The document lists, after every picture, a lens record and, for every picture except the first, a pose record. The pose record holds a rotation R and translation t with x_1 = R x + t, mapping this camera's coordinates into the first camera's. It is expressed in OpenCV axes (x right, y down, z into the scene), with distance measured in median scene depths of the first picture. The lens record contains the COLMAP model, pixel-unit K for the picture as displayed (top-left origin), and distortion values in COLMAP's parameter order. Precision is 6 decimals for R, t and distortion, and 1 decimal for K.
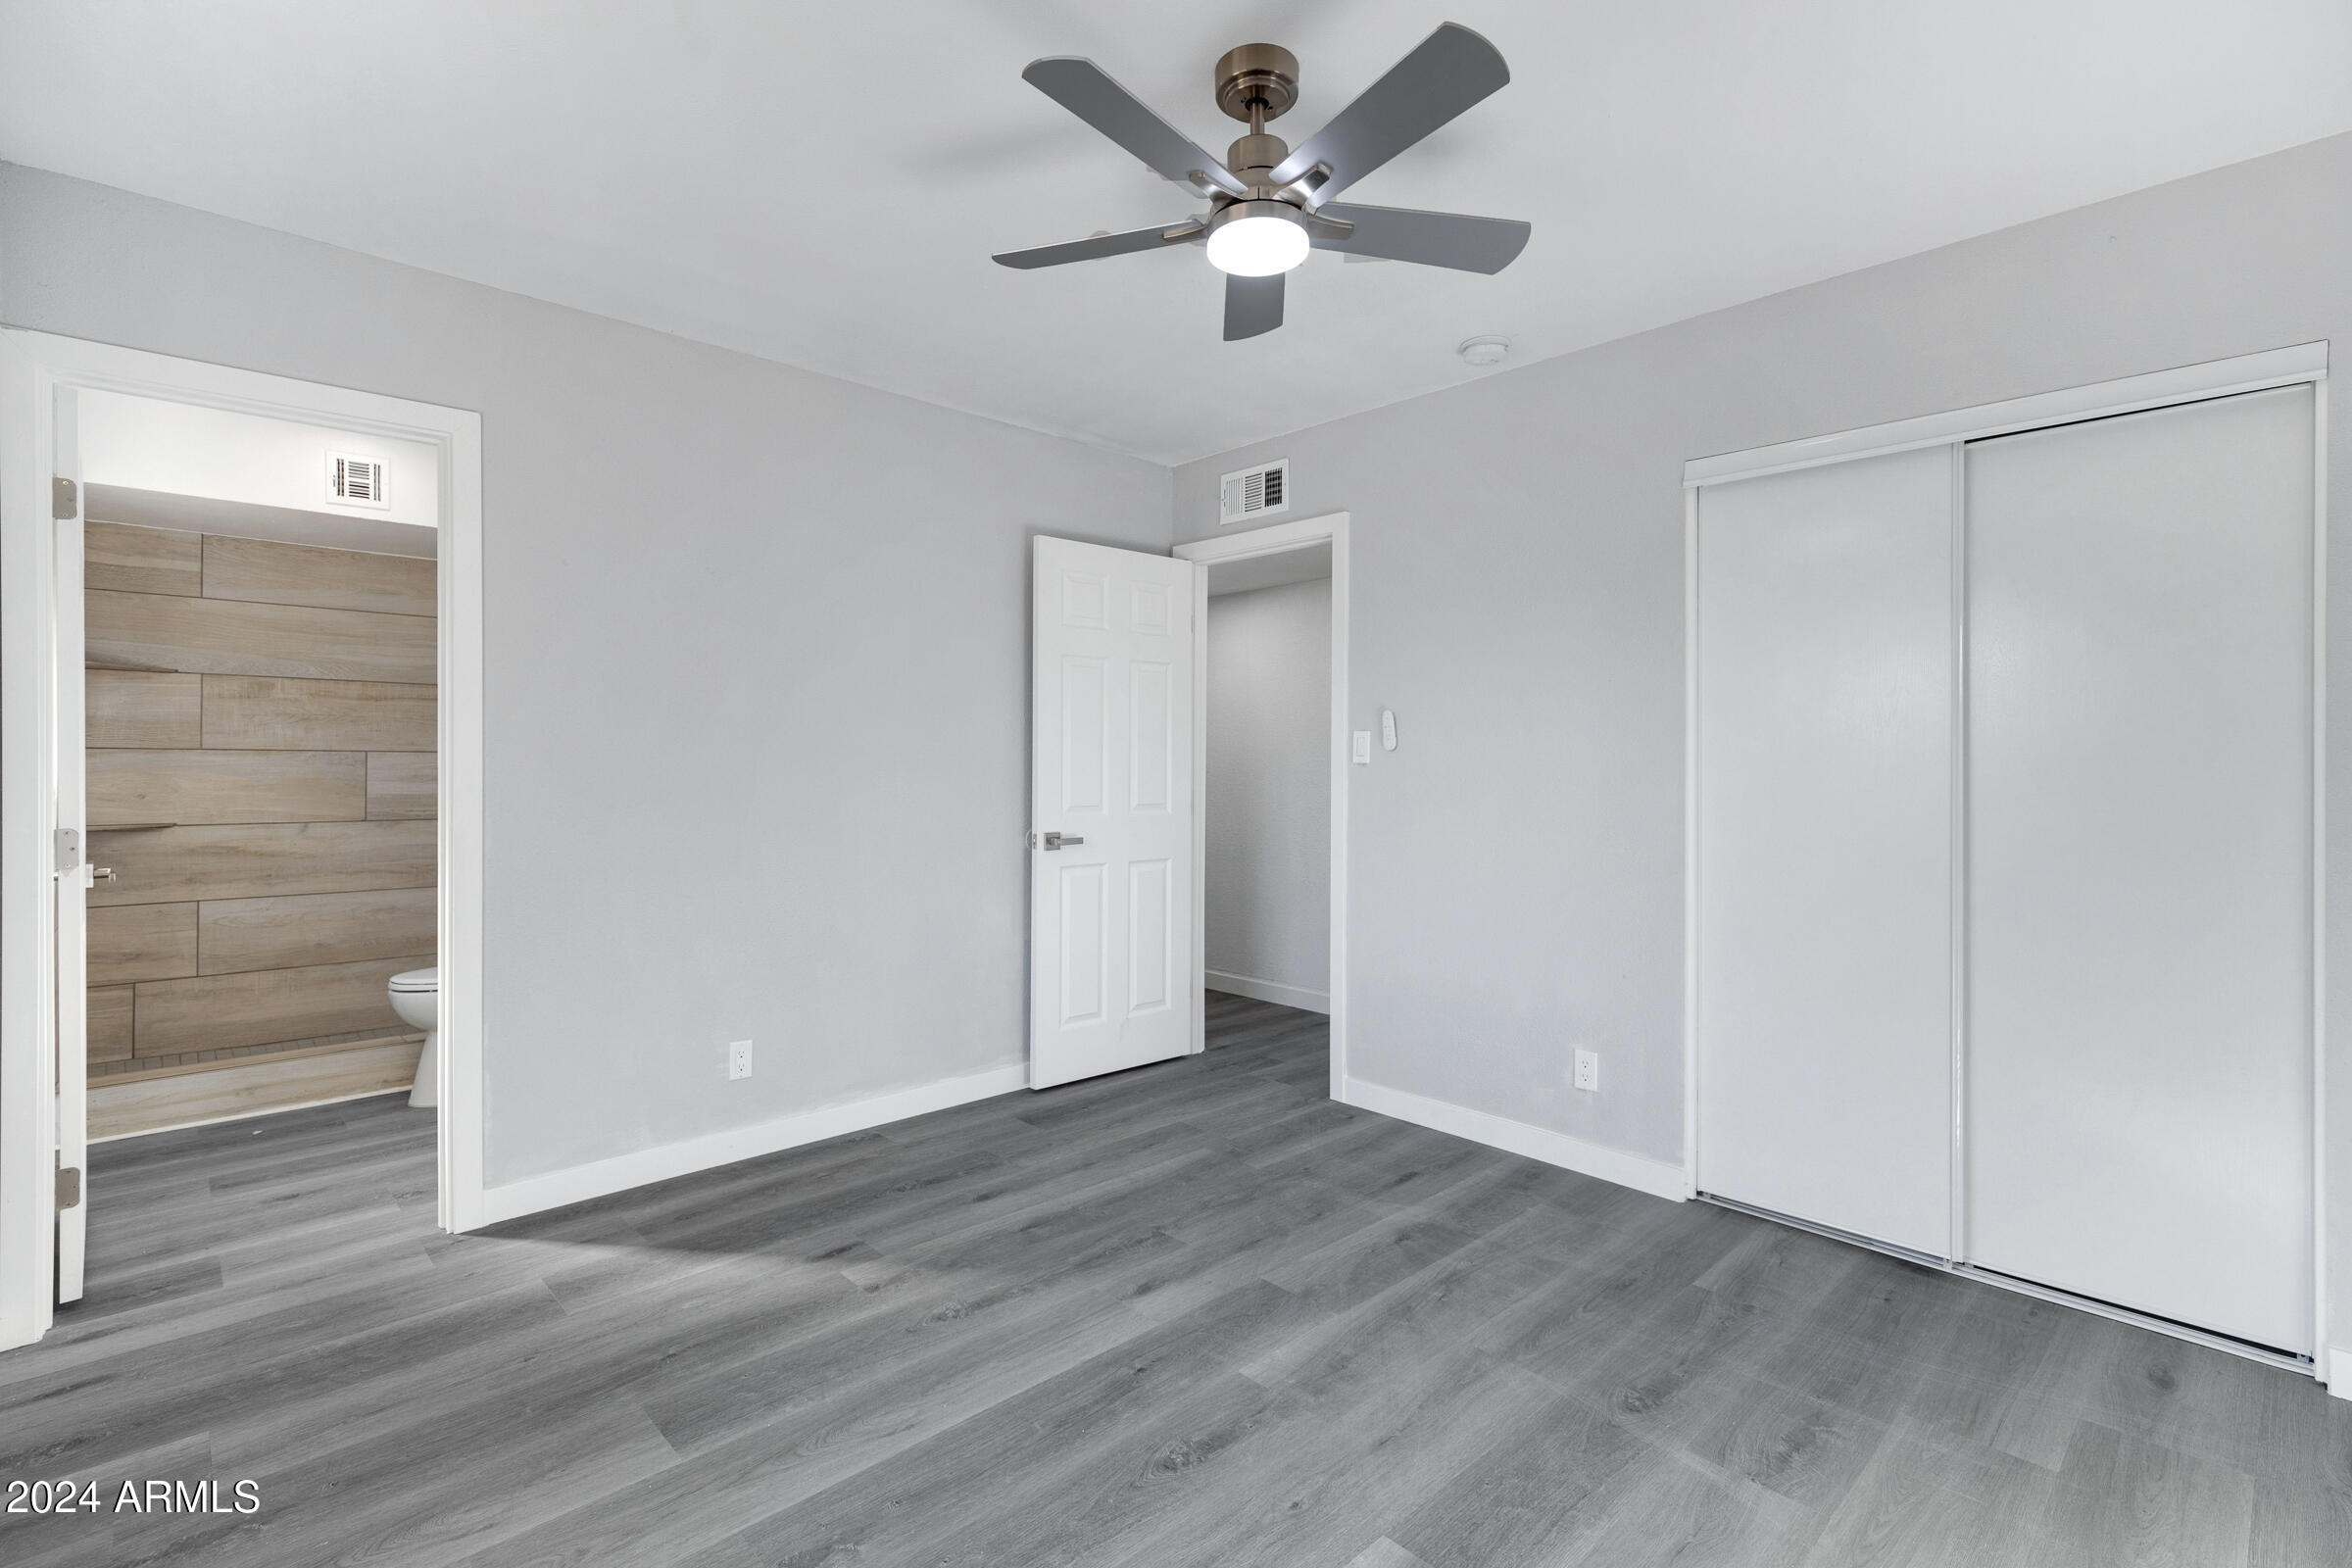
lens RADIAL K [[1178.3, 0, 1171.8], [0, 1178.3, 776.6], [0, 0, 1]] dist [0.024770, -0.000787]
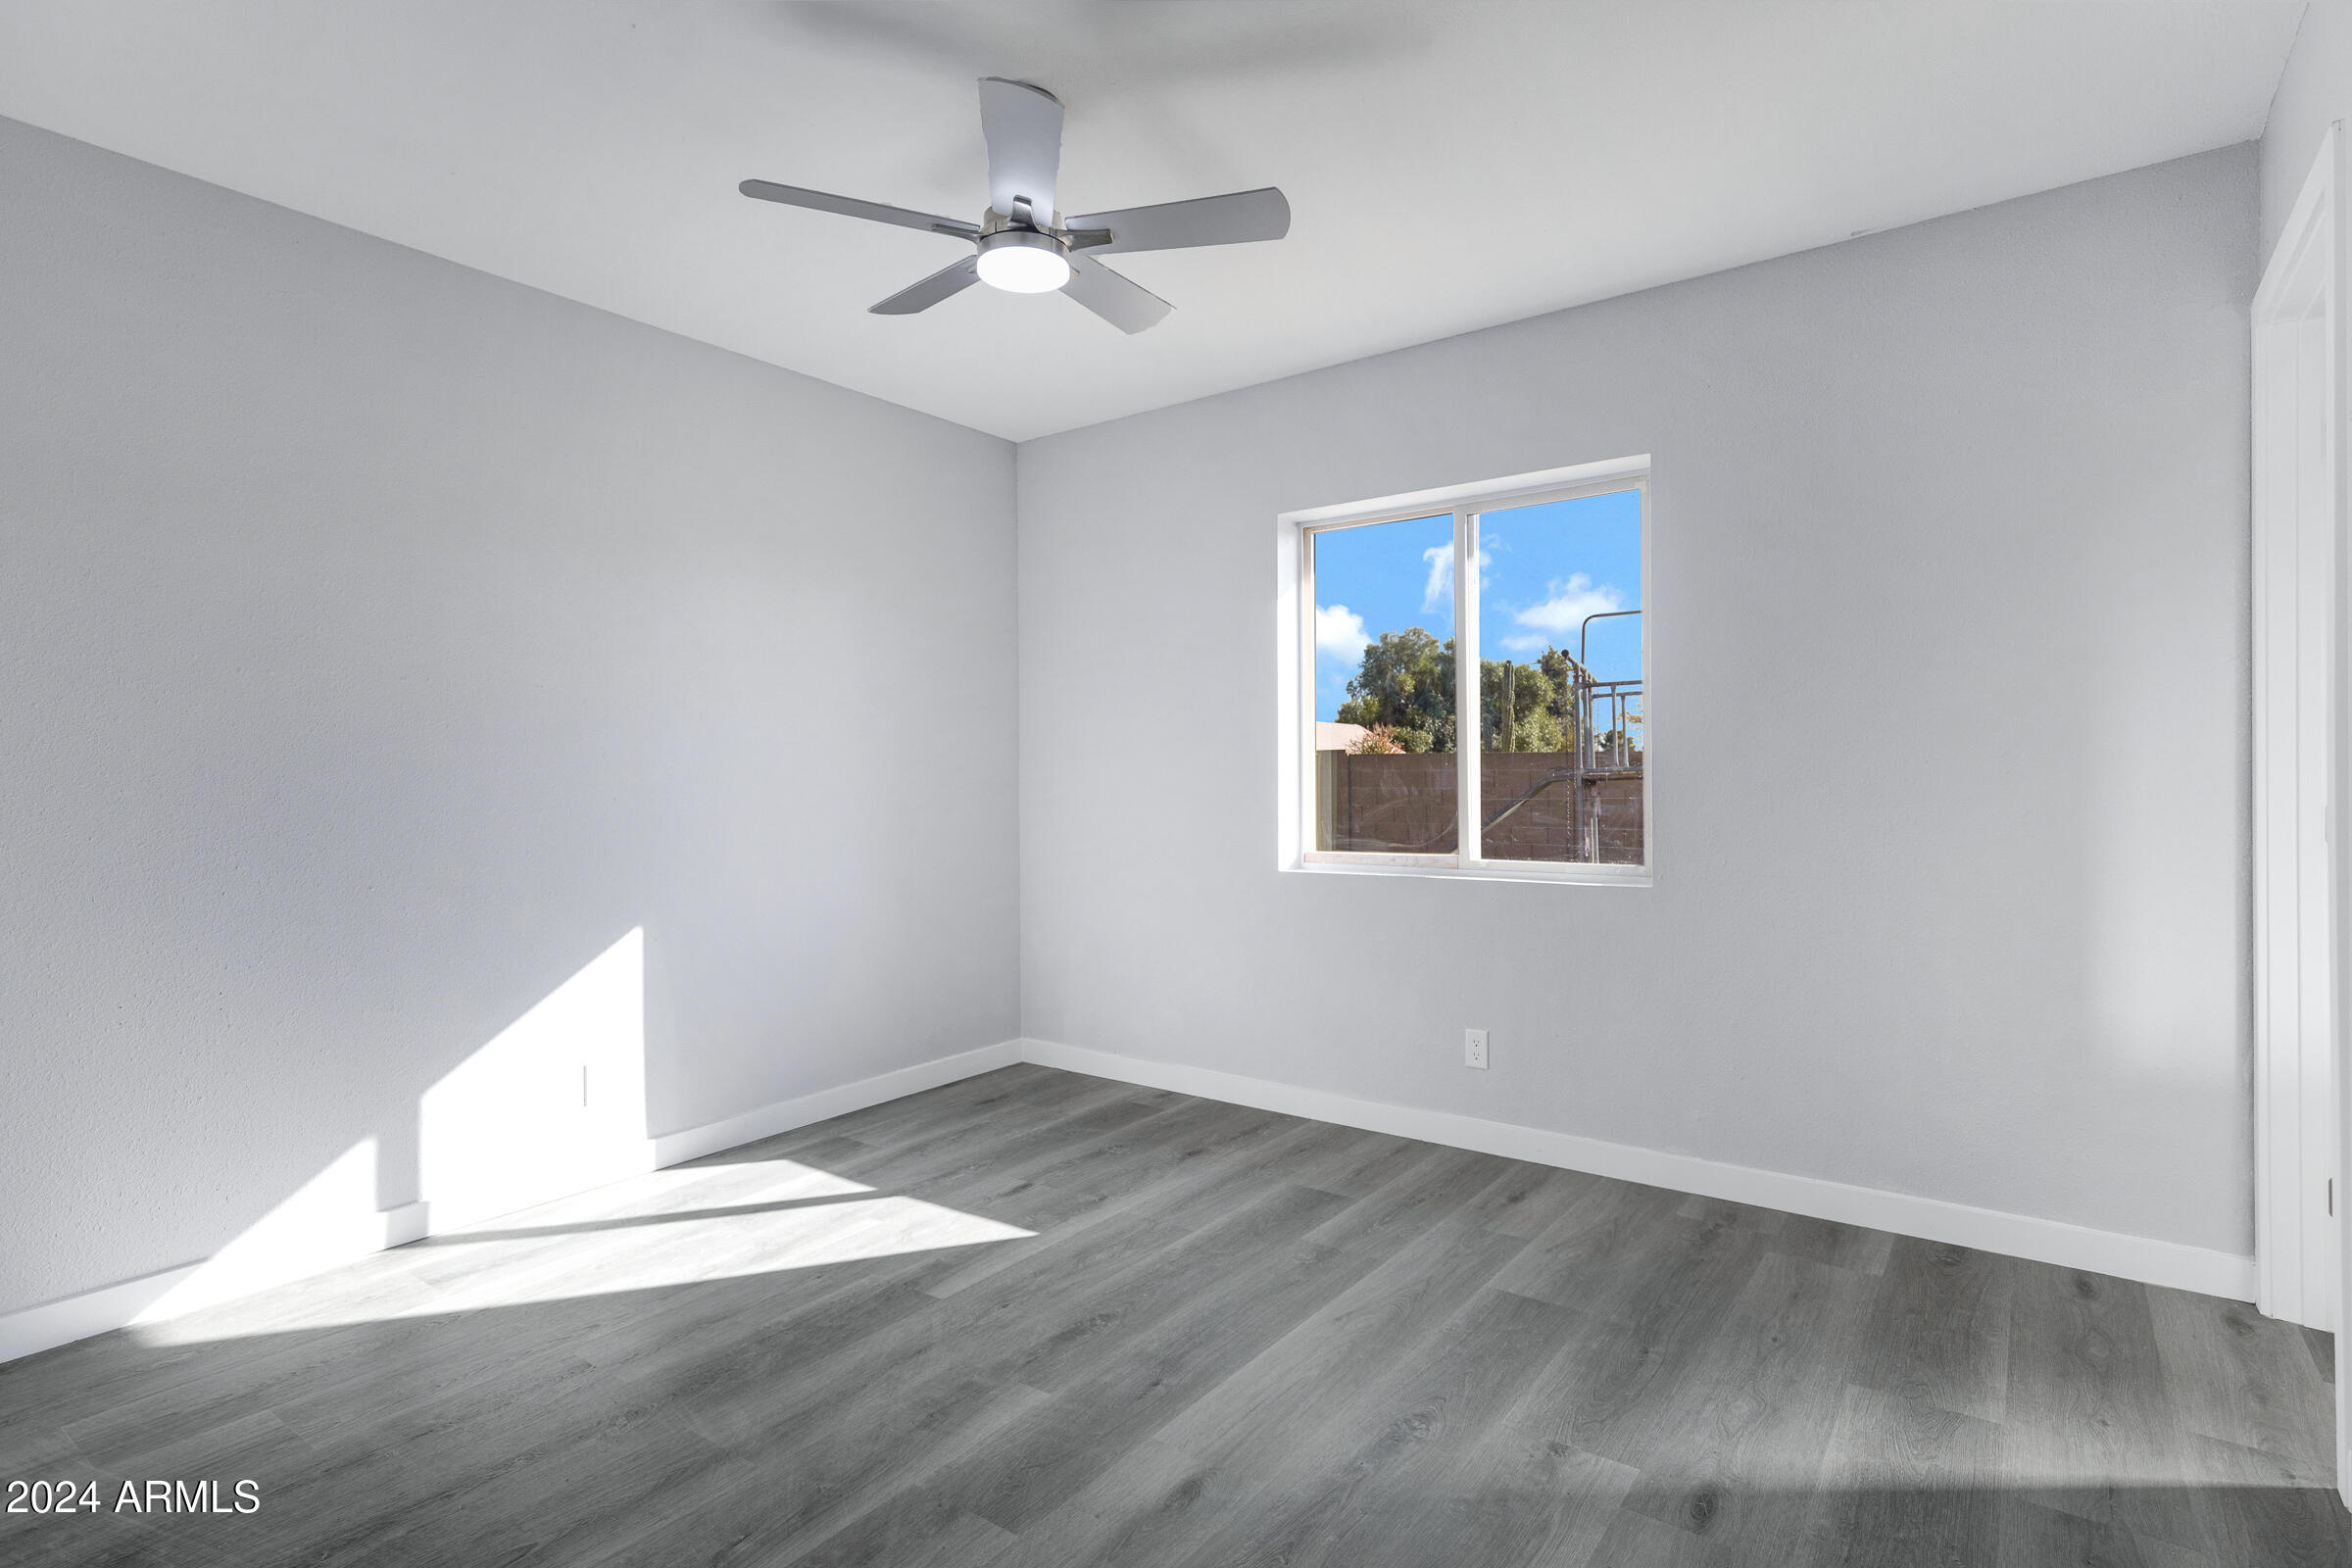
lens RADIAL K [[1178.3, 0, 1171.8], [0, 1178.3, 776.6], [0, 0, 1]] dist [0.024770, -0.000787]
pose [[-0.985333, 0.002356, -0.170628, 0.113151], [0.001611, 0.999989, 0.004504, 0.018159], [0.170636, 0.004163, -0.985325, 1.819609]]
